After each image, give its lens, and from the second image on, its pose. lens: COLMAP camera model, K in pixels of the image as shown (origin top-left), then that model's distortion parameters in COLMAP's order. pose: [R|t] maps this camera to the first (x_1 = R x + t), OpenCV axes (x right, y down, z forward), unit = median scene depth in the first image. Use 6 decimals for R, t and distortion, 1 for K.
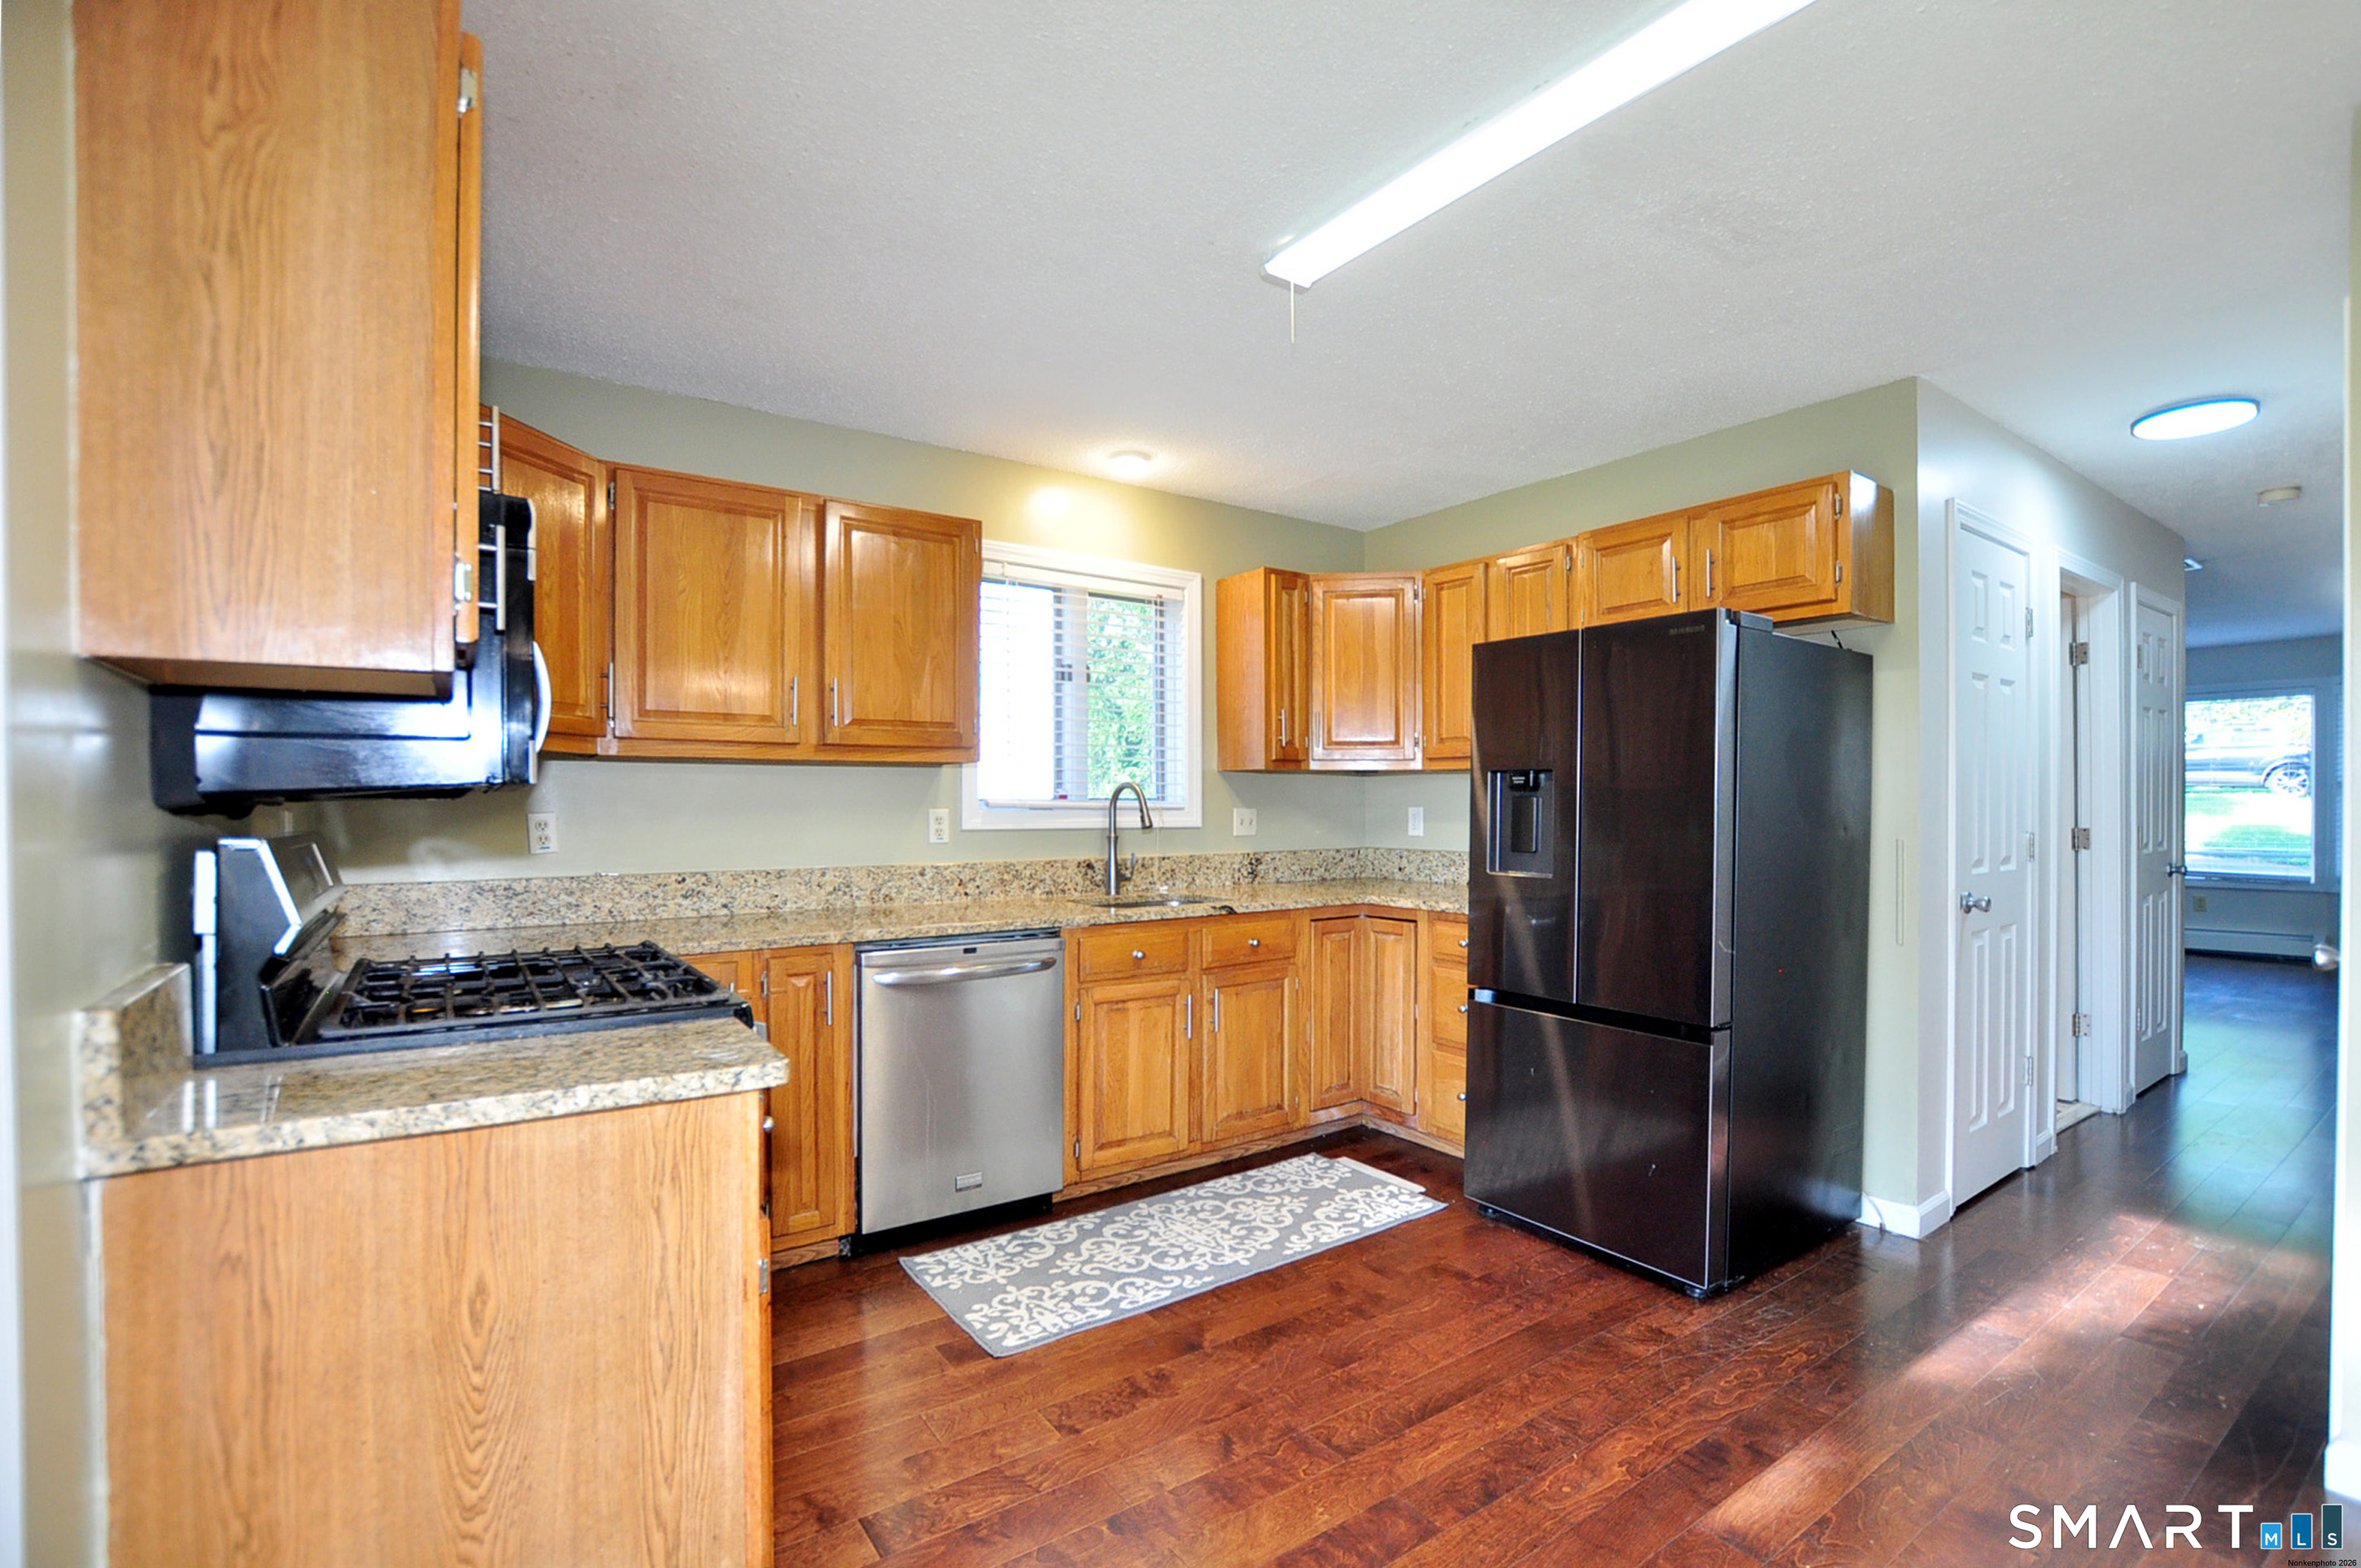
lens RADIAL K [[1044.9, 0, 1174.5], [0, 1044.9, 796.3], [0, 0, 1]] dist [-0.002356, -0.000384]
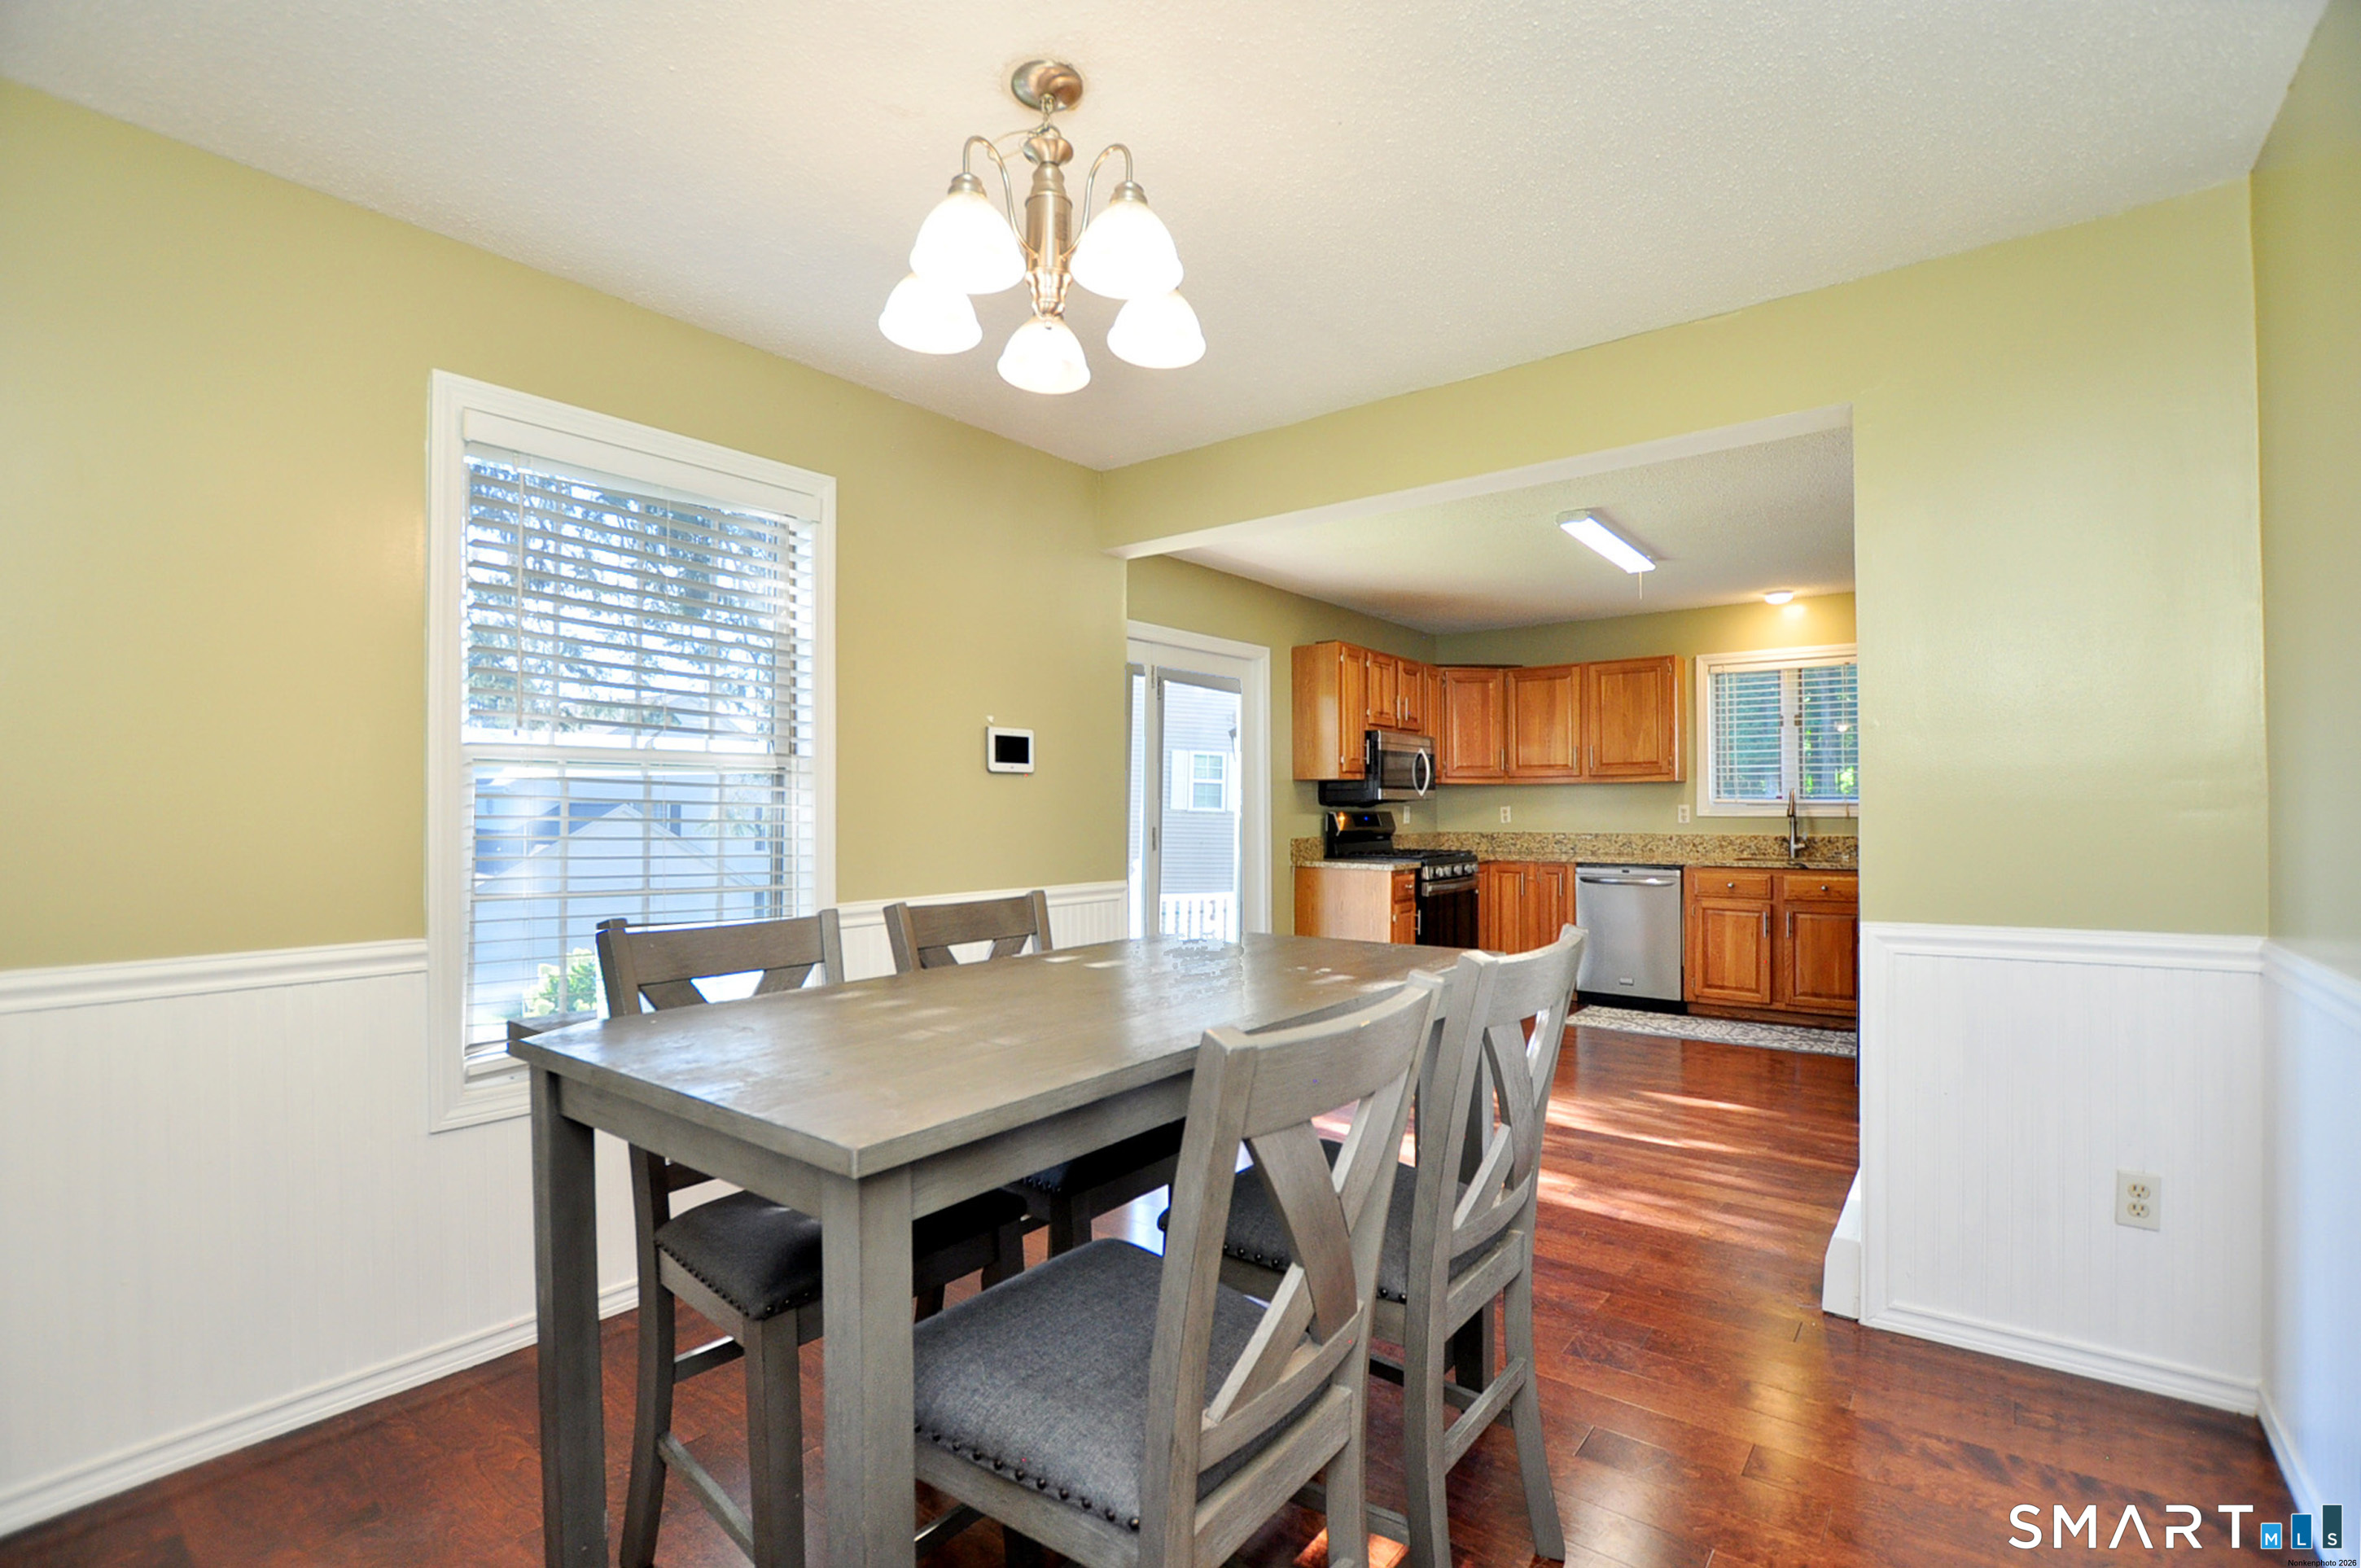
lens RADIAL K [[1044.9, 0, 1174.5], [0, 1044.9, 796.3], [0, 0, 1]] dist [-0.002356, -0.000384]
pose [[0.278016, -0.011769, -0.960504, 1.429735], [0.010475, 0.999903, -0.009220, 0.004864], [0.960519, -0.007497, 0.278112, -0.421689]]
